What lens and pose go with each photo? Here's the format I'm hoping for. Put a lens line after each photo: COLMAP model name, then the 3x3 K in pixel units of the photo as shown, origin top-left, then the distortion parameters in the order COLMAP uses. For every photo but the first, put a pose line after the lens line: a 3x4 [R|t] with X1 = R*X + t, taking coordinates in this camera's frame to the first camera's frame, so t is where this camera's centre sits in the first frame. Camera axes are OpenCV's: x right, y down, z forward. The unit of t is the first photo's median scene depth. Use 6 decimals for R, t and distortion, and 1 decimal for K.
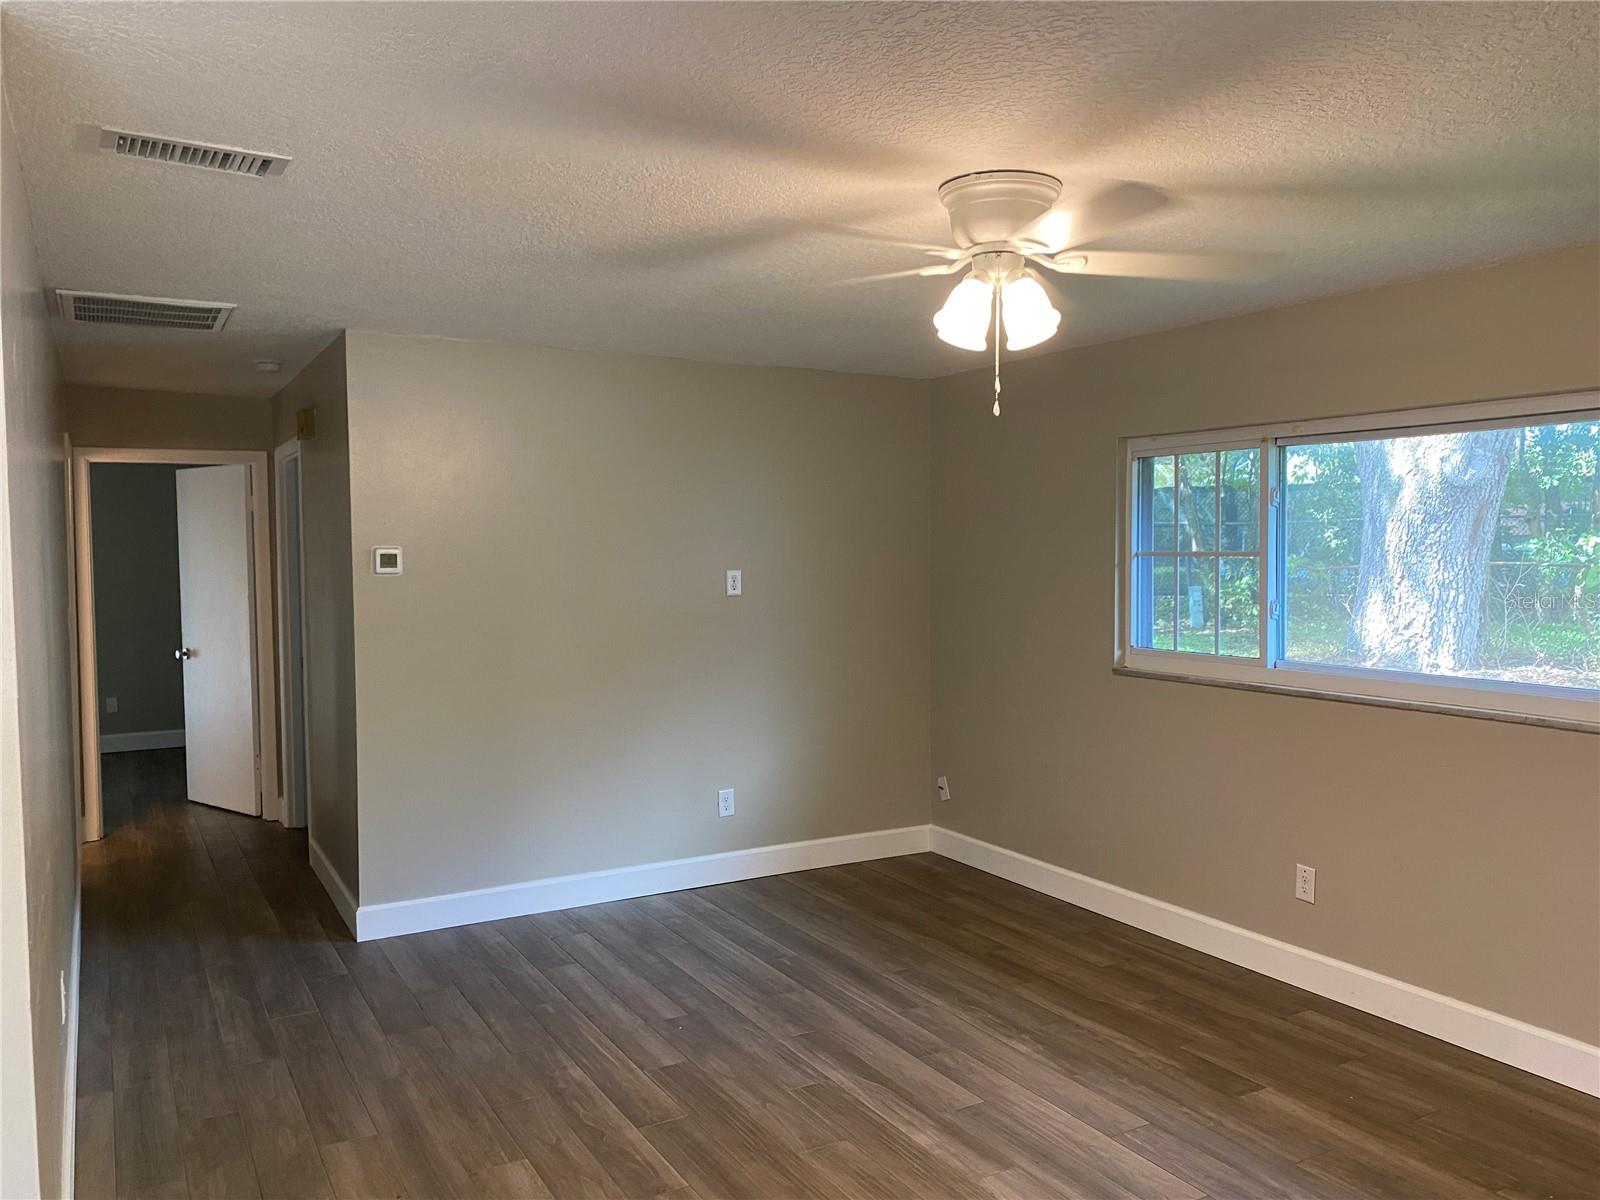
lens RADIAL K [[1222.8, 0, 794.2], [0, 1222.8, 607.7], [0, 0, 1]] dist [0.045612, -0.057592]
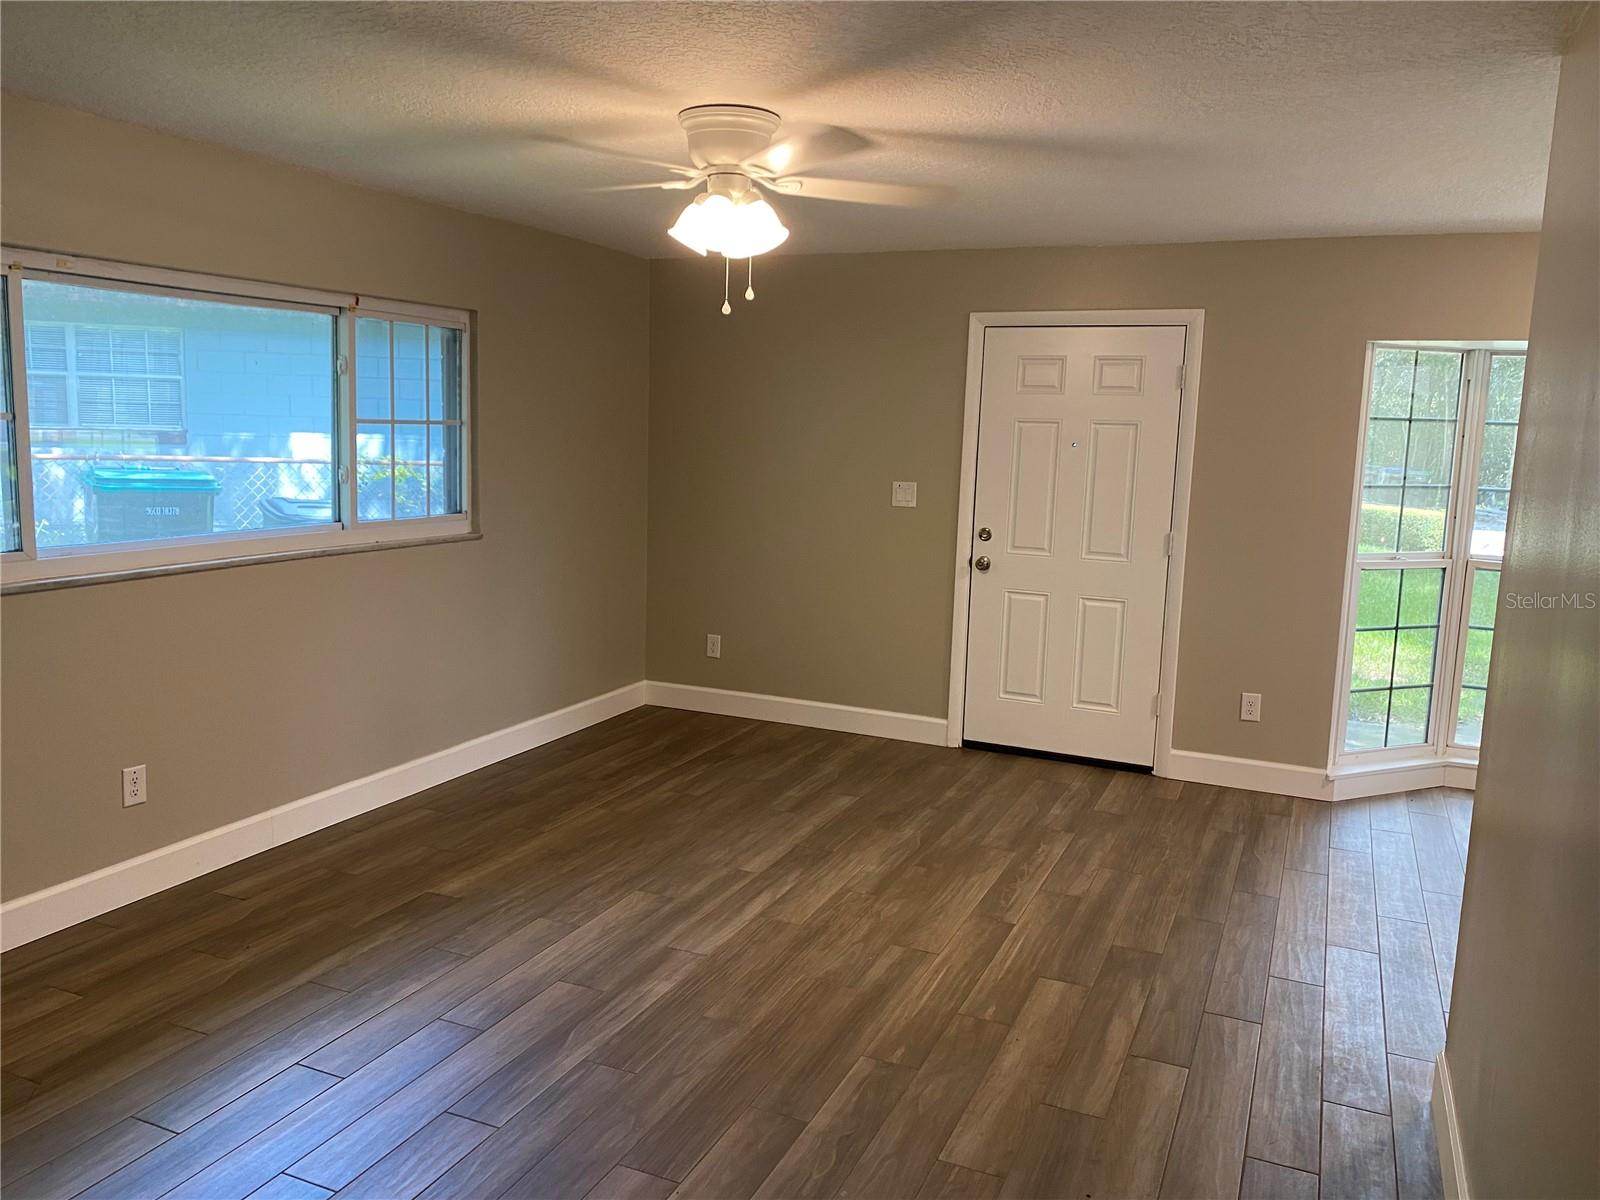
lens RADIAL K [[1222.8, 0, 794.2], [0, 1222.8, 607.7], [0, 0, 1]] dist [0.045612, -0.057592]
pose [[-0.594741, -0.135978, 0.792334, -0.728984], [0.014837, 0.983567, 0.179934, -0.076979], [-0.803781, 0.118770, -0.582950, 1.429213]]
